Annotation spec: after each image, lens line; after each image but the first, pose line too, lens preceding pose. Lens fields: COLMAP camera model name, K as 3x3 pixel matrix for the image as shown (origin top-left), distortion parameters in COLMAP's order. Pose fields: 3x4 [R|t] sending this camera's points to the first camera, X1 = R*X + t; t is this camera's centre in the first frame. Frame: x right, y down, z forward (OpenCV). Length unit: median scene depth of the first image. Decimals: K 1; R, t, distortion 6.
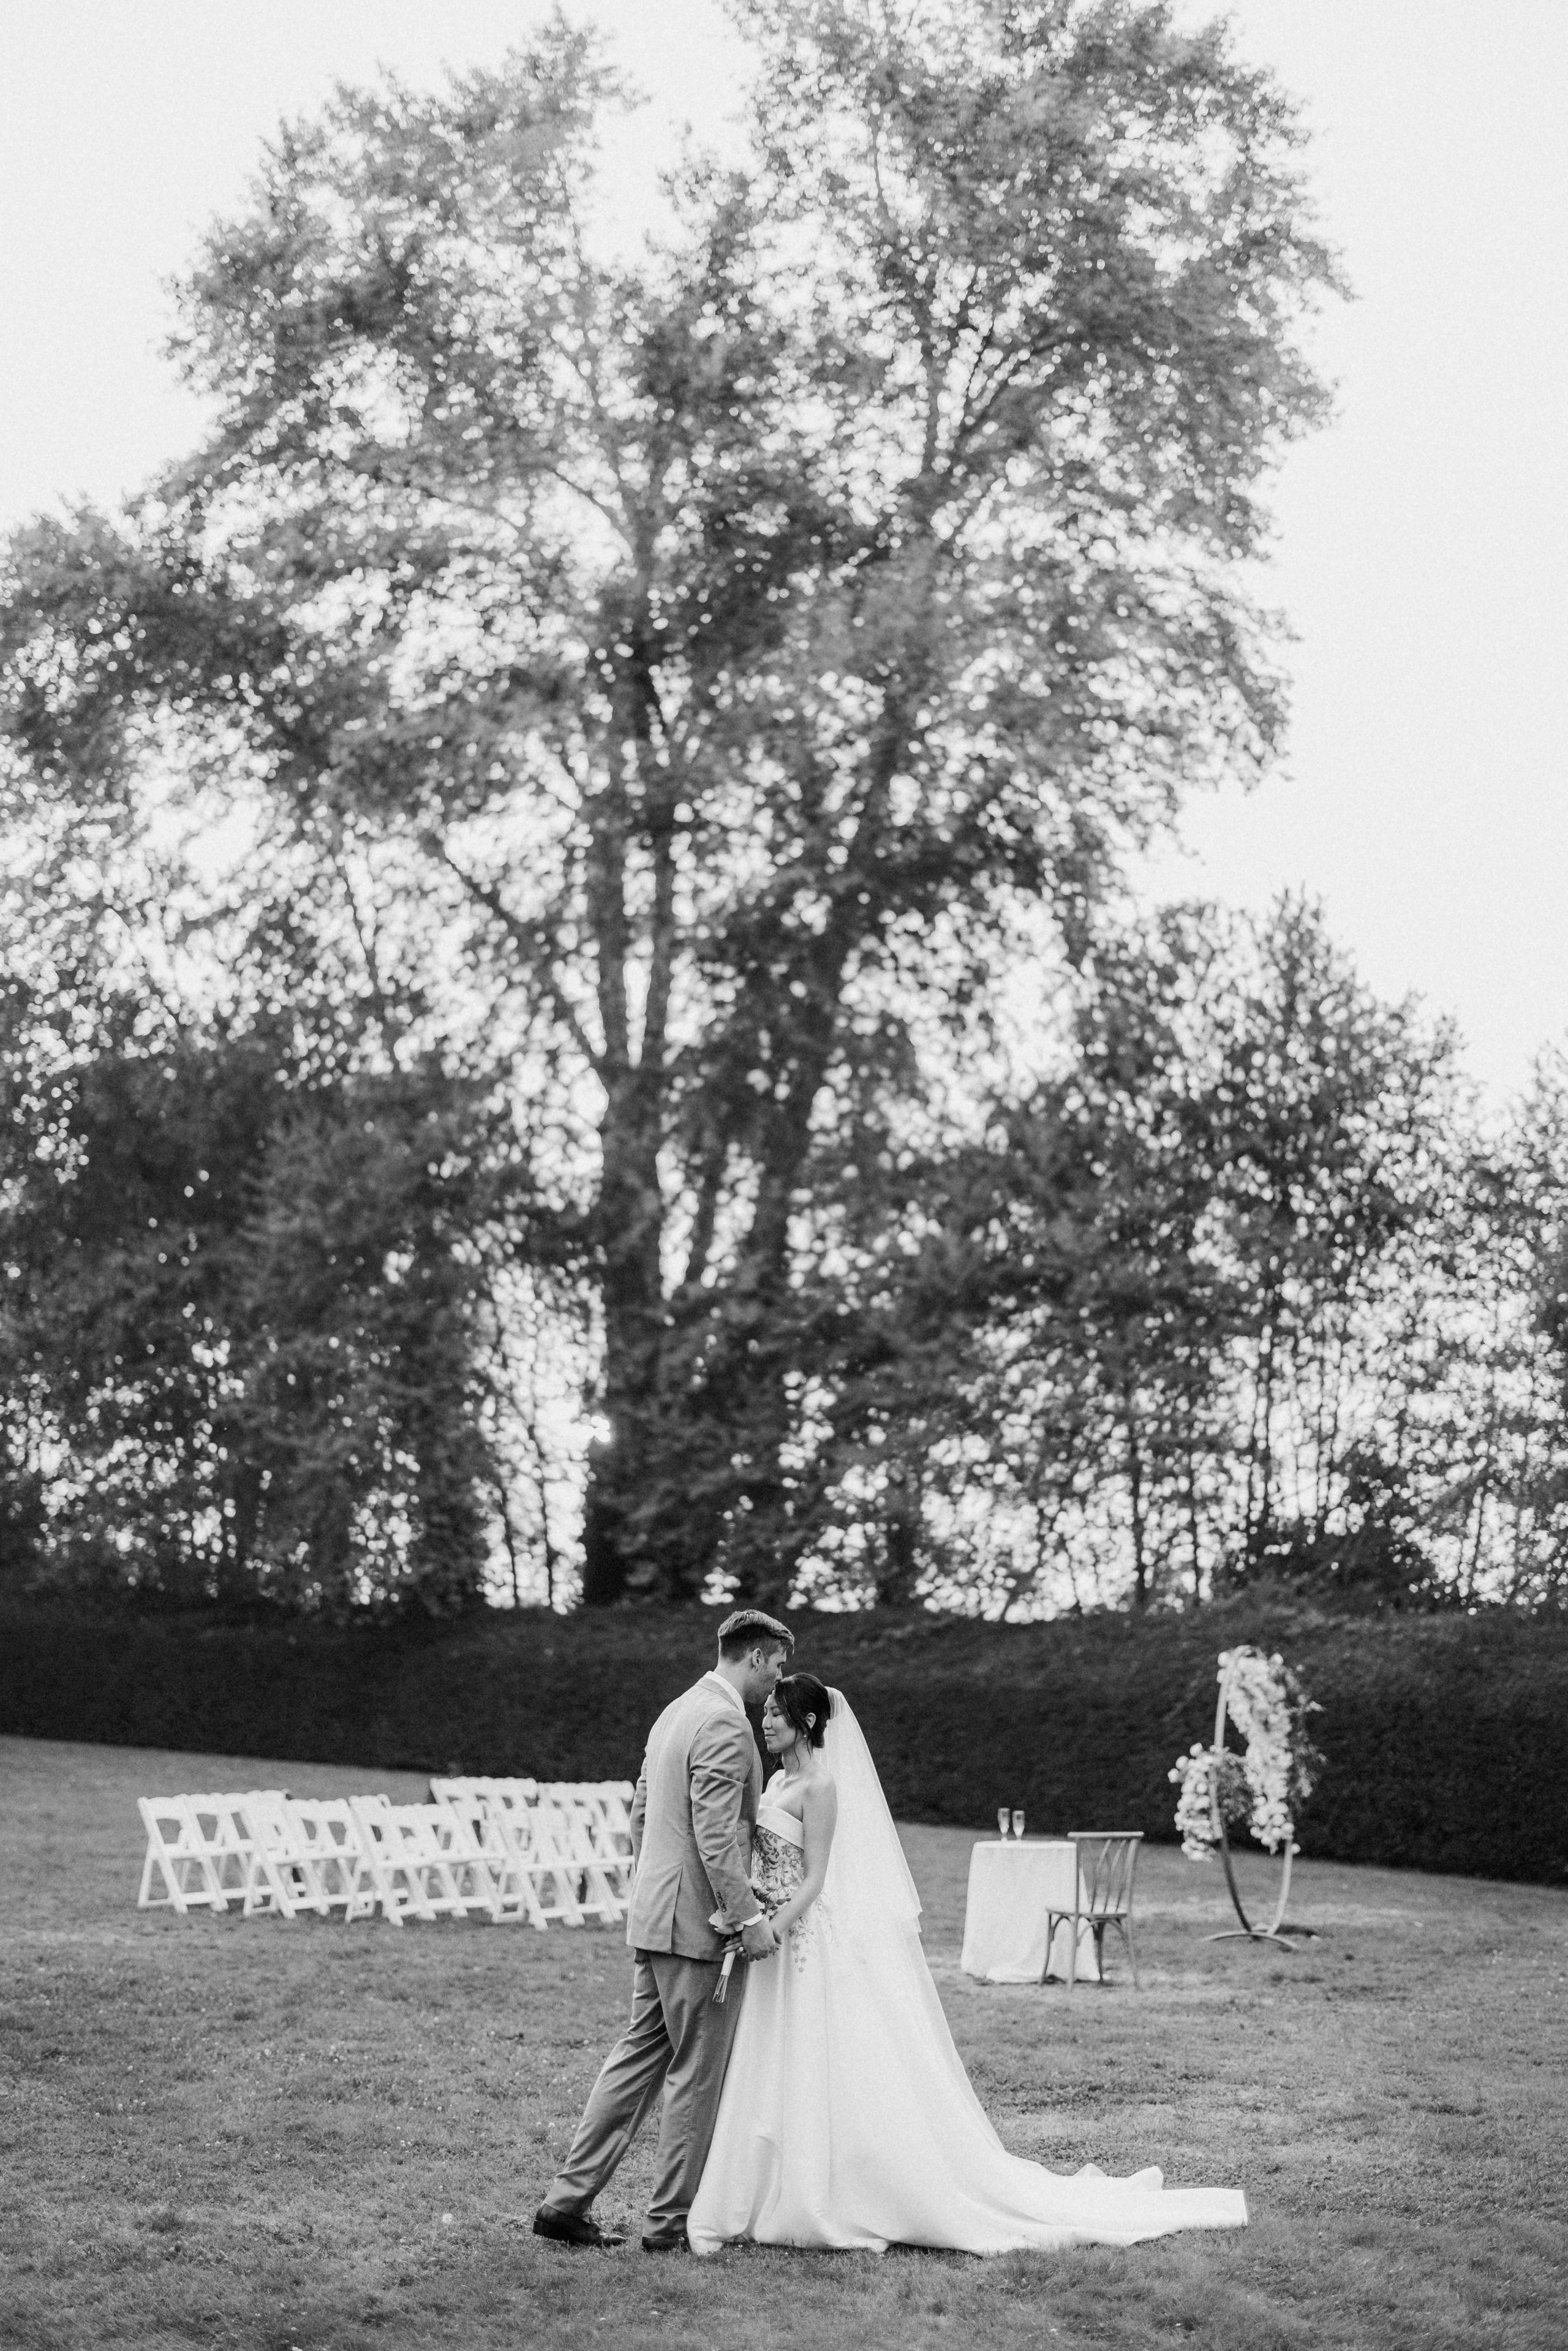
lens RADIAL K [[3223.5, 0, 784.0], [0, 3223.5, 1175.5], [0, 0, 1]] dist [0.001805, -0.073933]
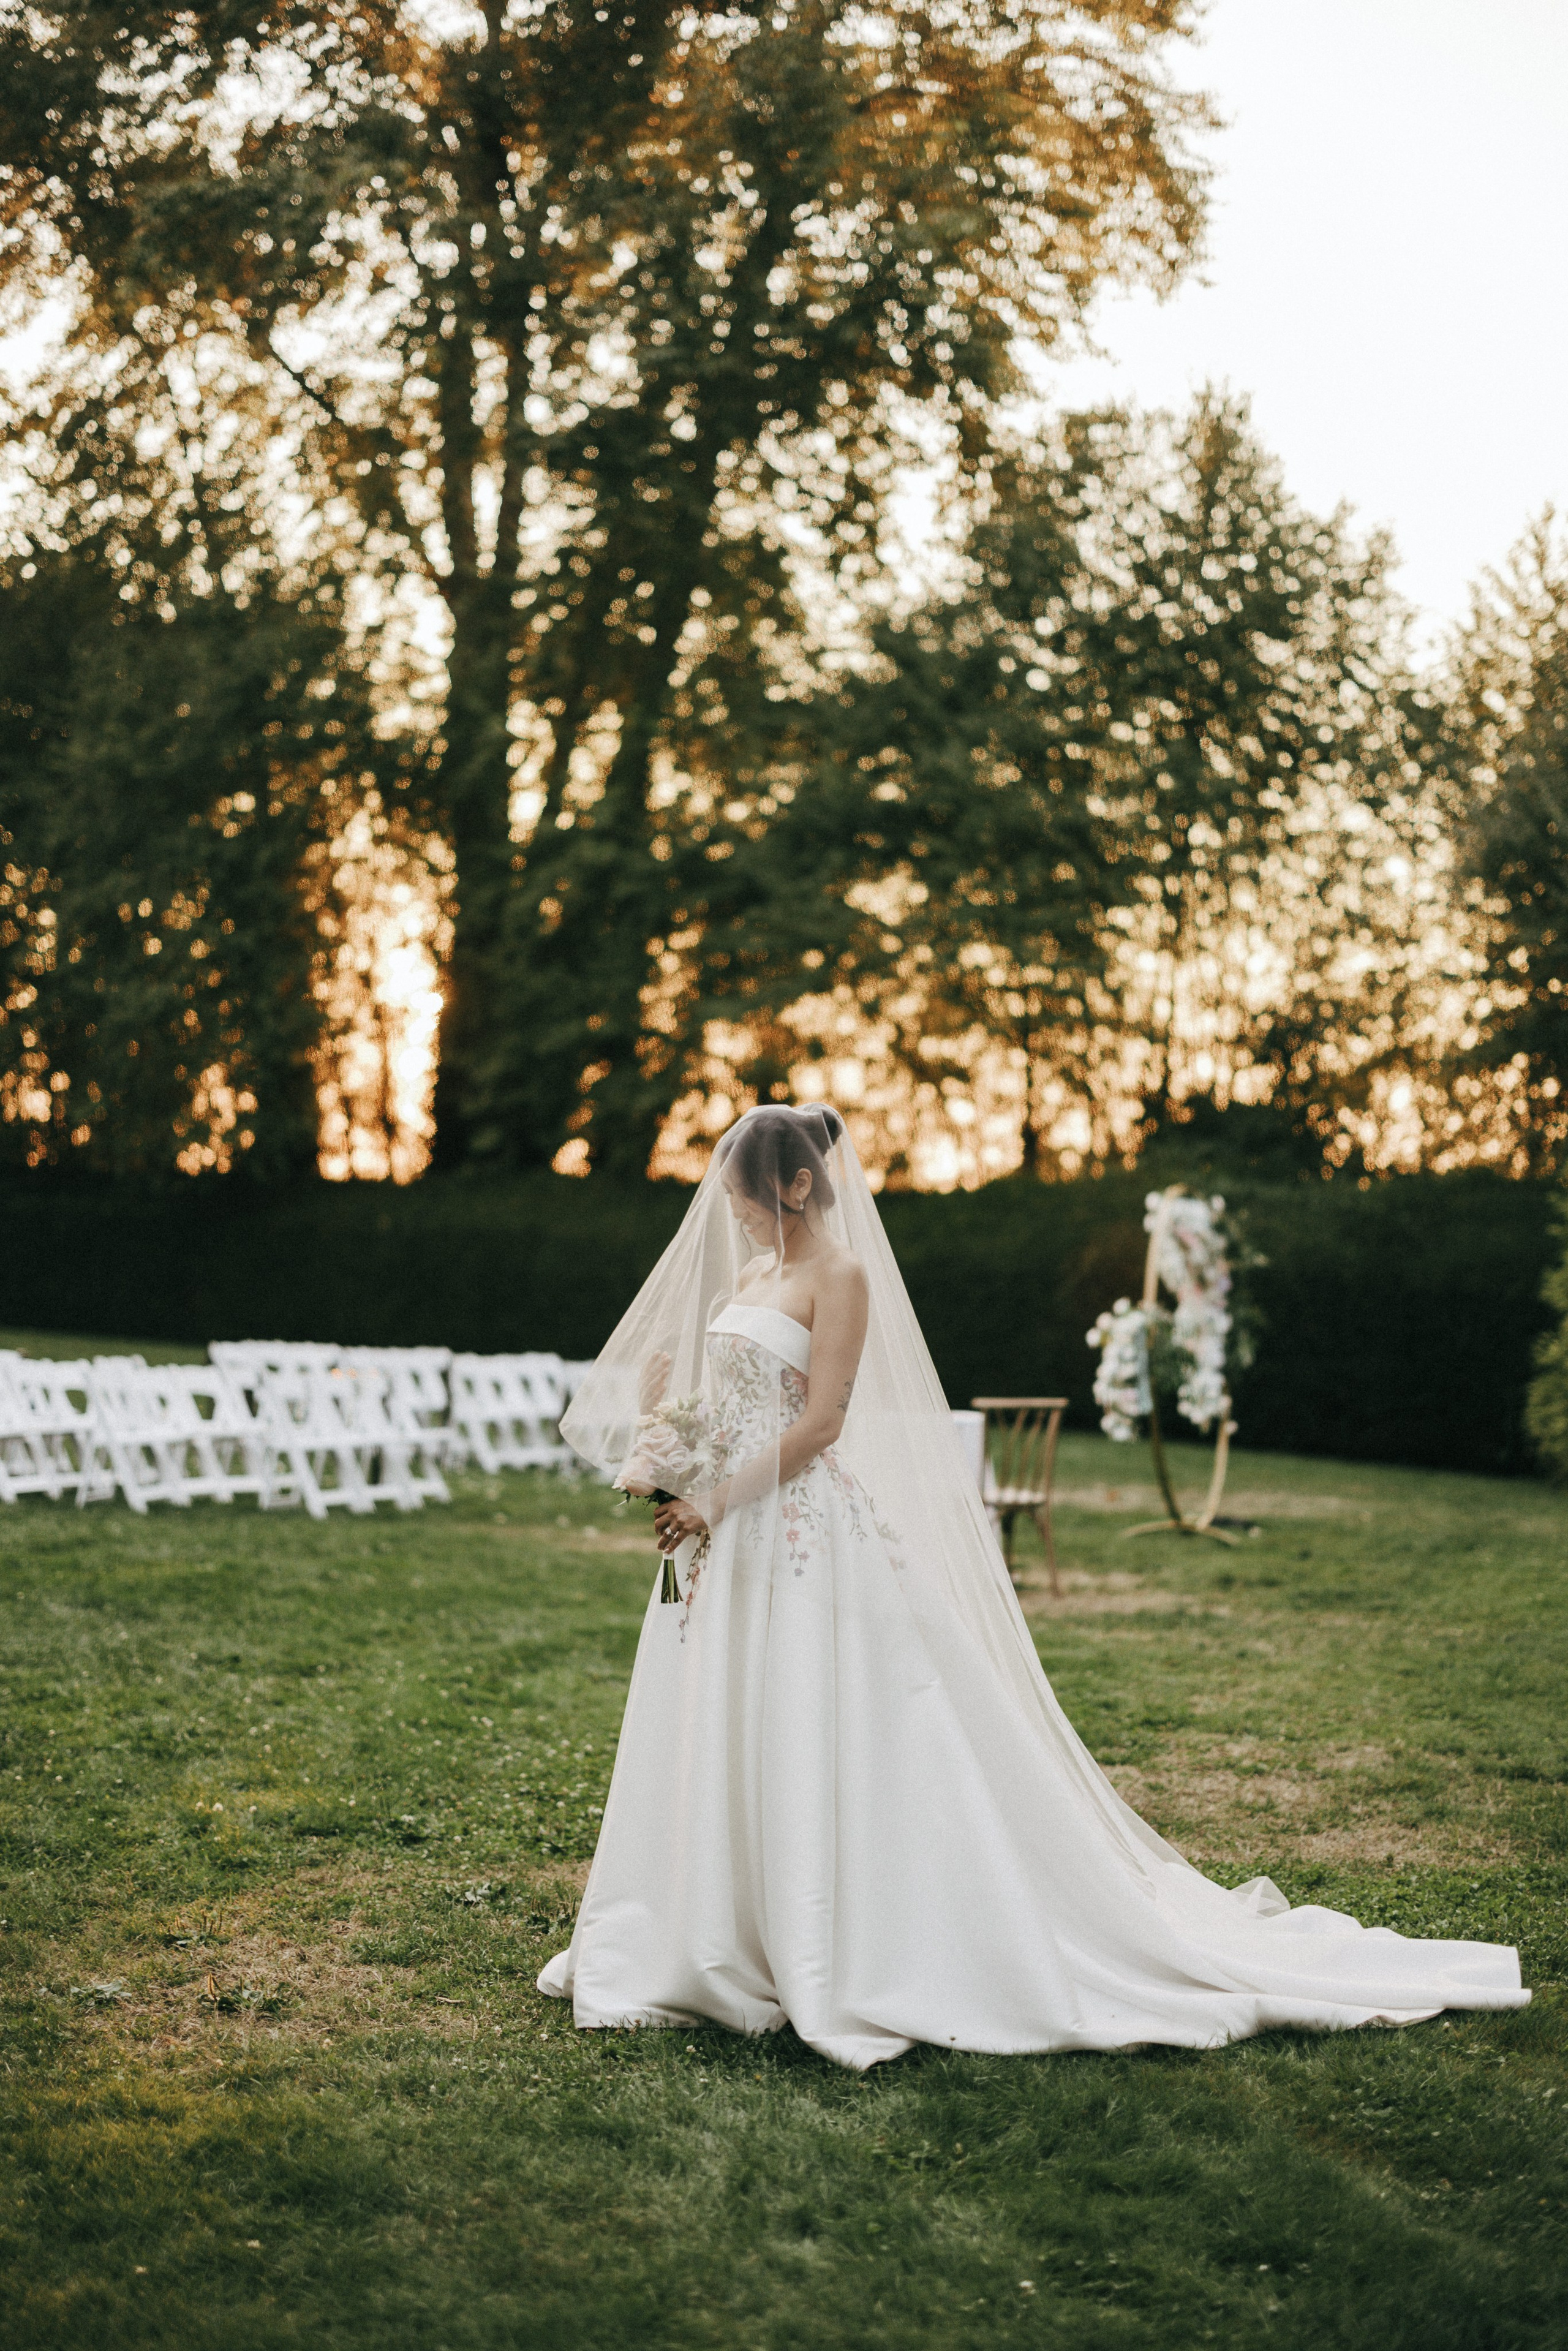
lens RADIAL K [[3223.5, 0, 784.0], [0, 3223.5, 1175.5], [0, 0, 1]] dist [0.001805, -0.073933]
pose [[0.999168, 0.008020, 0.039991, 0.003554], [-0.012870, 0.992379, 0.122552, 0.018480], [-0.038704, -0.122965, 0.991656, 0.078614]]
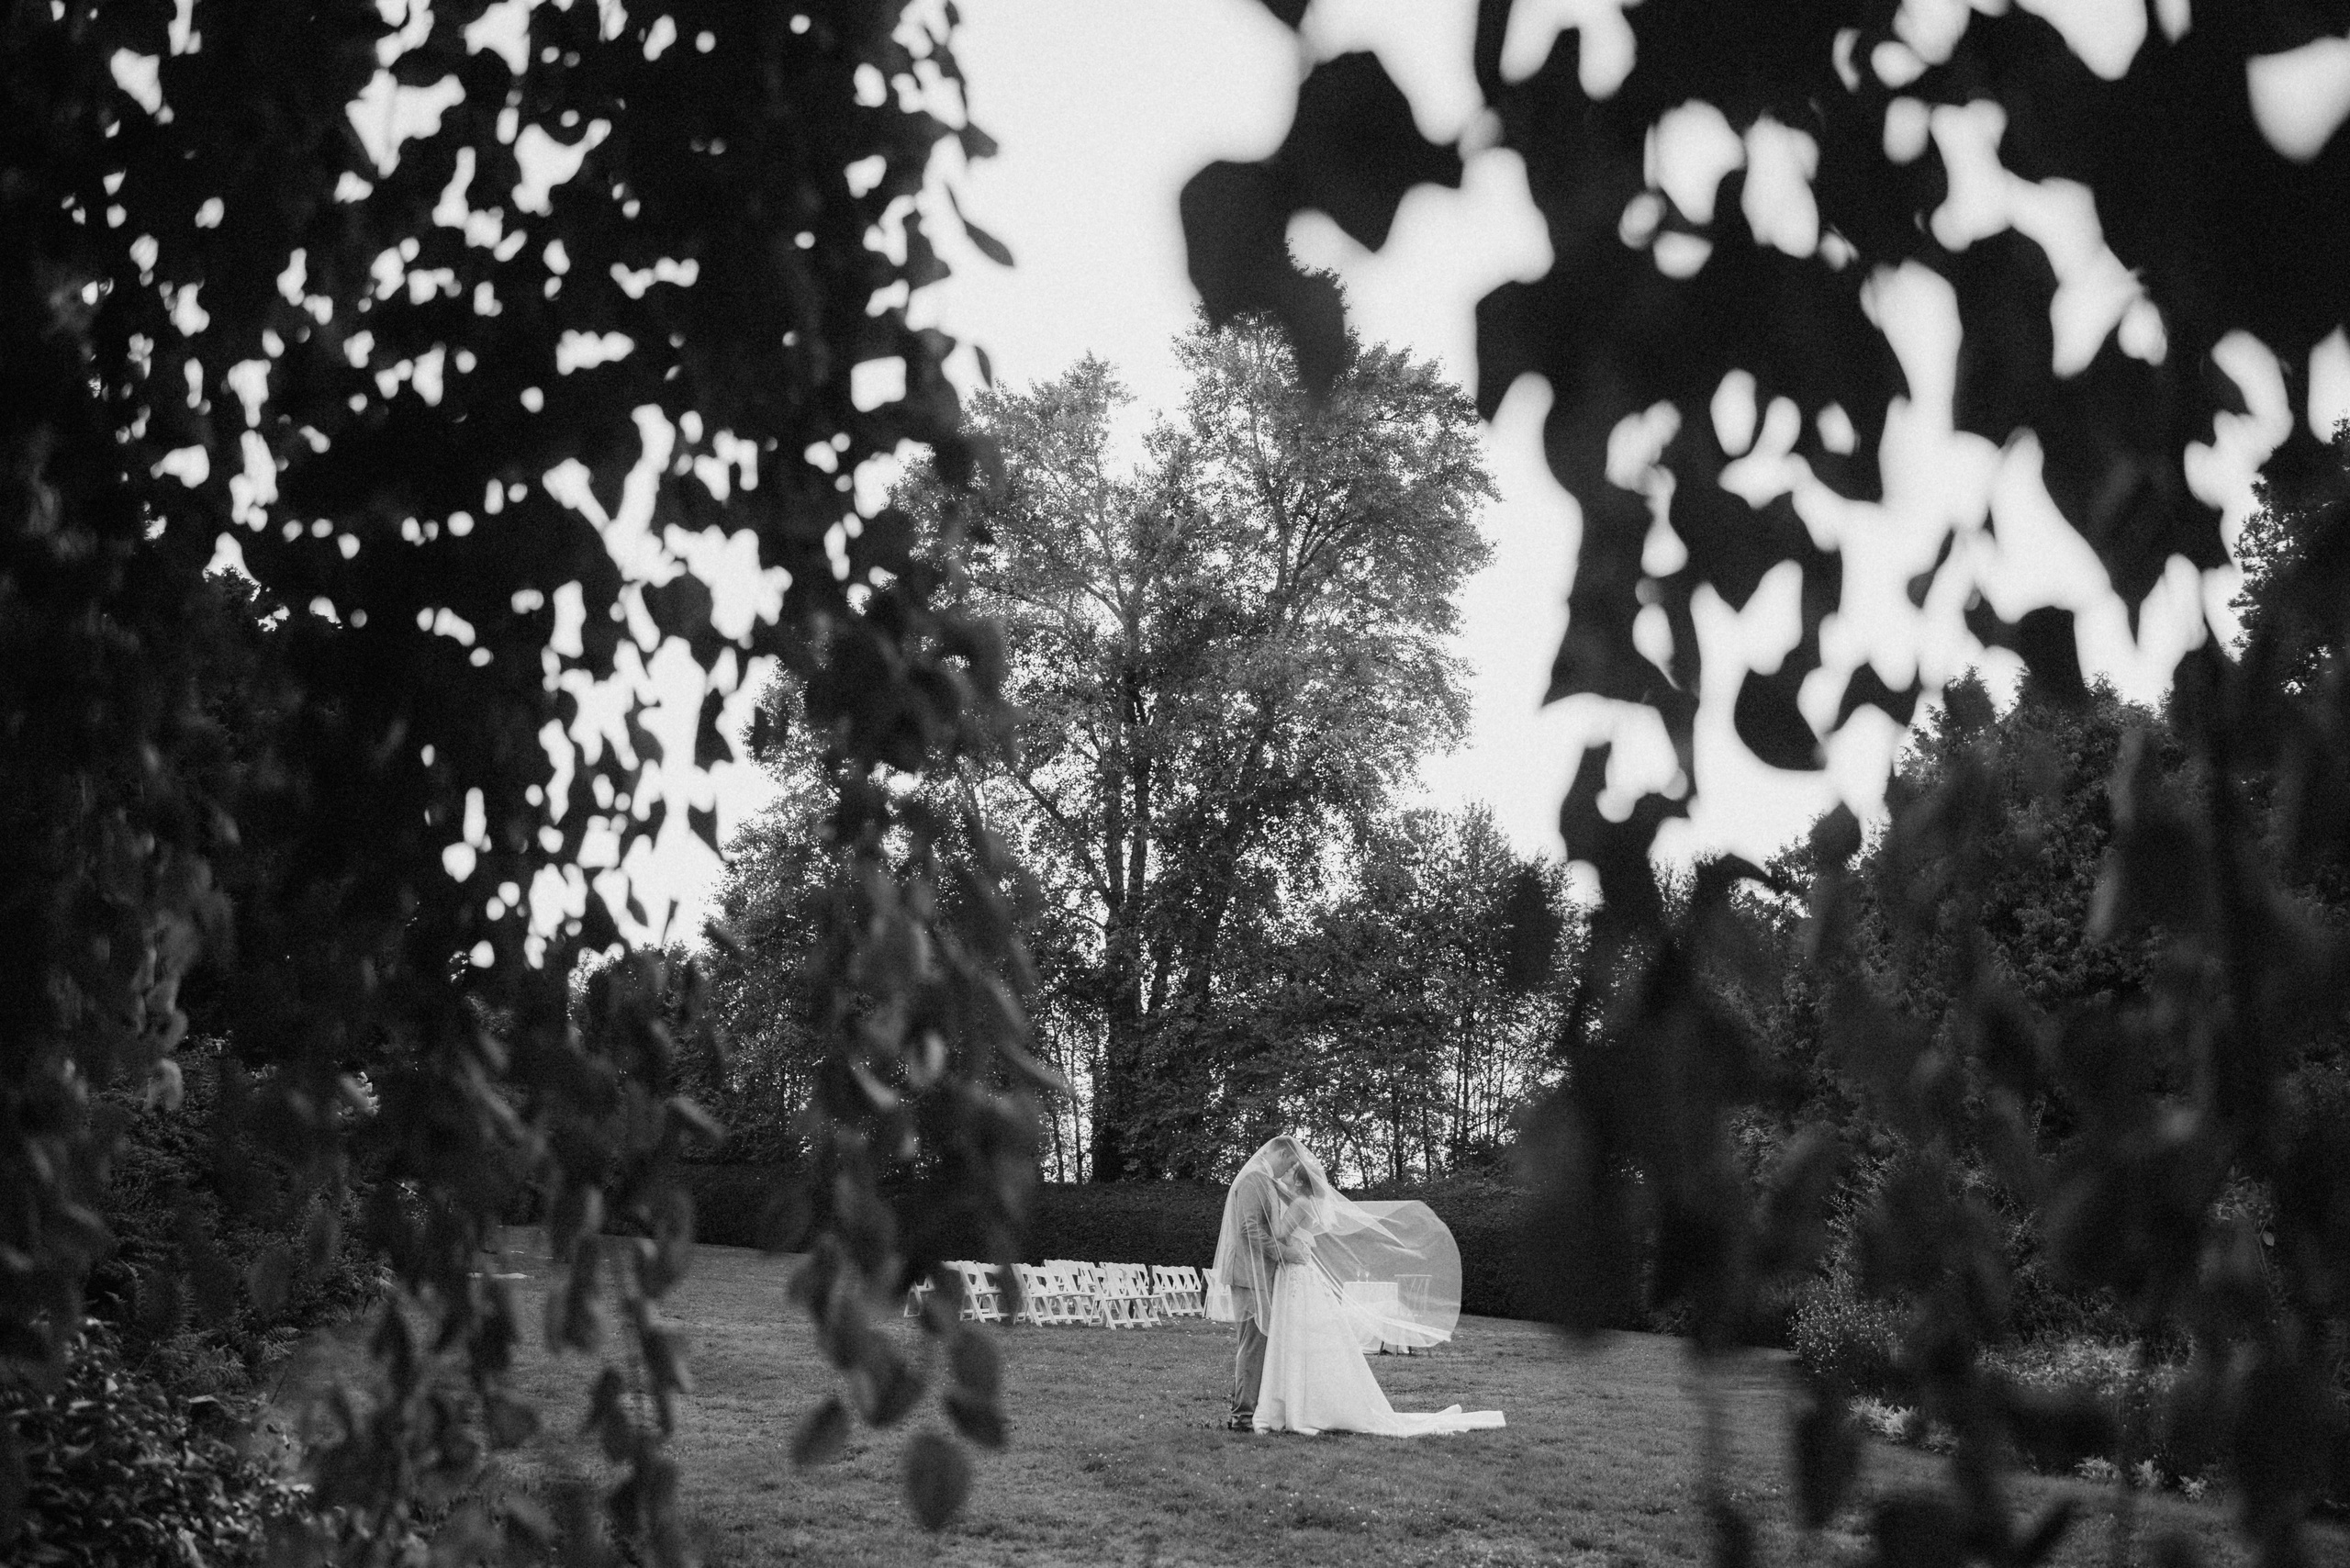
lens RADIAL K [[1743.8, 0, 1175.0], [0, 1743.8, 784.0], [0, 0, 1]] dist [0.007747, 0.000663]
pose [[0.999969, 0.006326, -0.004687, -0.014010], [-0.006775, 0.994657, -0.103010, 0.006653], [0.004011, 0.103039, 0.994669, -0.026819]]
